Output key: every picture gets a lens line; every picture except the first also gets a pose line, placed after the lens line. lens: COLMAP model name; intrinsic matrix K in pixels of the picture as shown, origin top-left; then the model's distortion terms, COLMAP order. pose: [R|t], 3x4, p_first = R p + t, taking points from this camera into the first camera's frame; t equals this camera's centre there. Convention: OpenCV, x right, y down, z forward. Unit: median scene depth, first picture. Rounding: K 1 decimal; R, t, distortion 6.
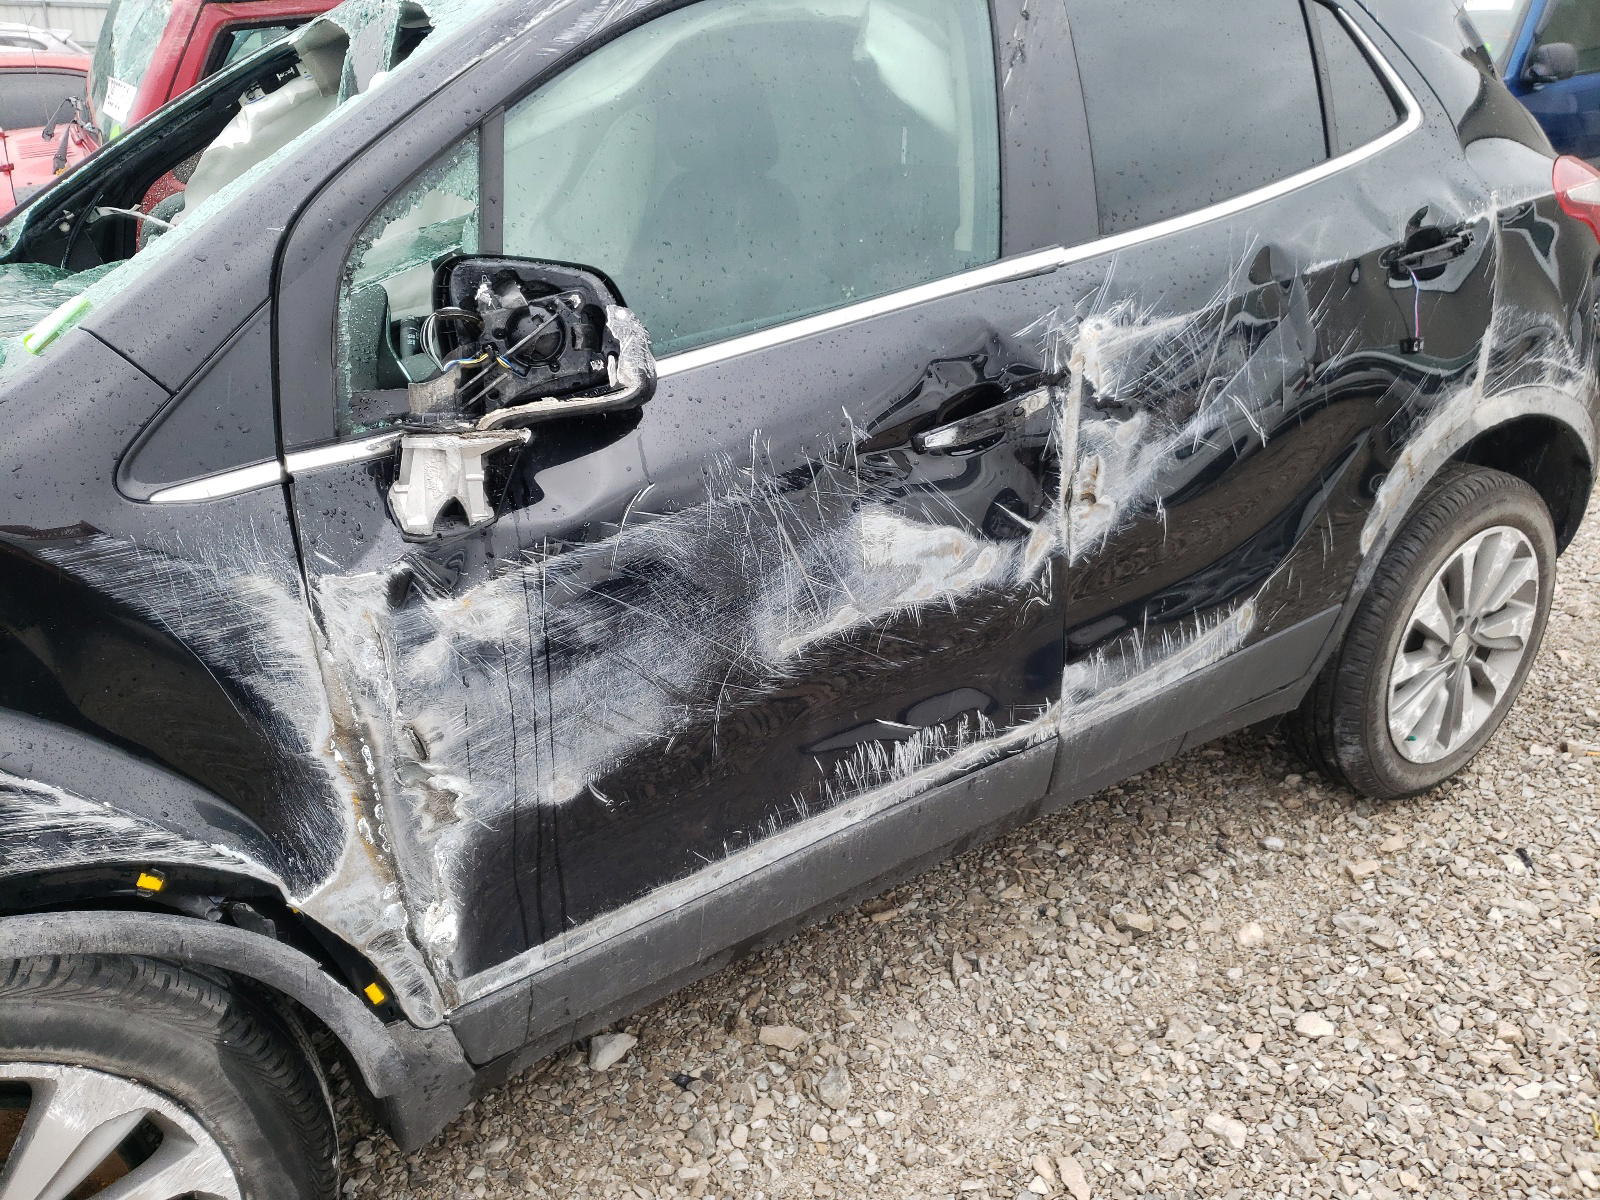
lens RADIAL K [[1183.3, 0, 800.0], [0, 1183.3, 600.0], [0, 0, 1]] dist [0.084819, -0.112740]
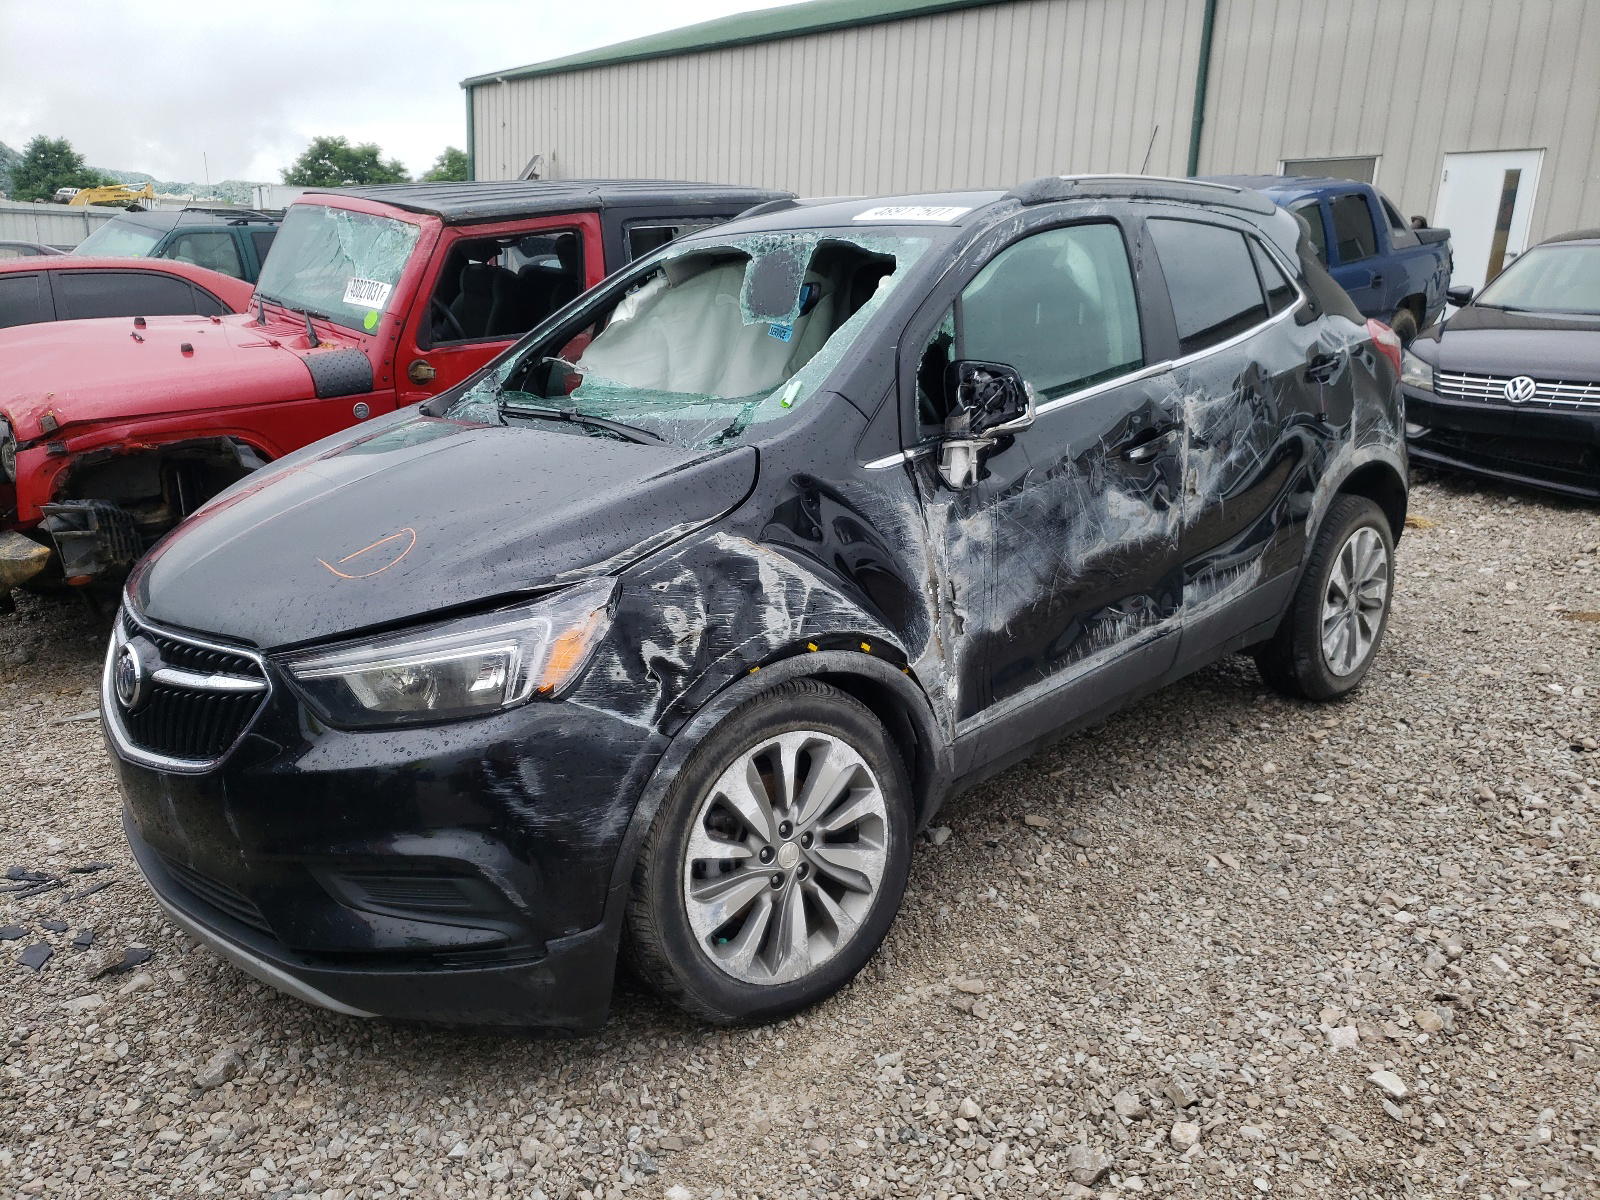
lens RADIAL K [[1181.4, 0, 734.7], [0, 1181.4, 593.4], [0, 0, 1]] dist [0.048628, -0.168316]
pose [[0.991022, -0.041148, 0.127206, -0.705098], [0.058574, 0.988914, -0.136449, 0.282009], [-0.120182, 0.142675, 0.982446, -0.702407]]
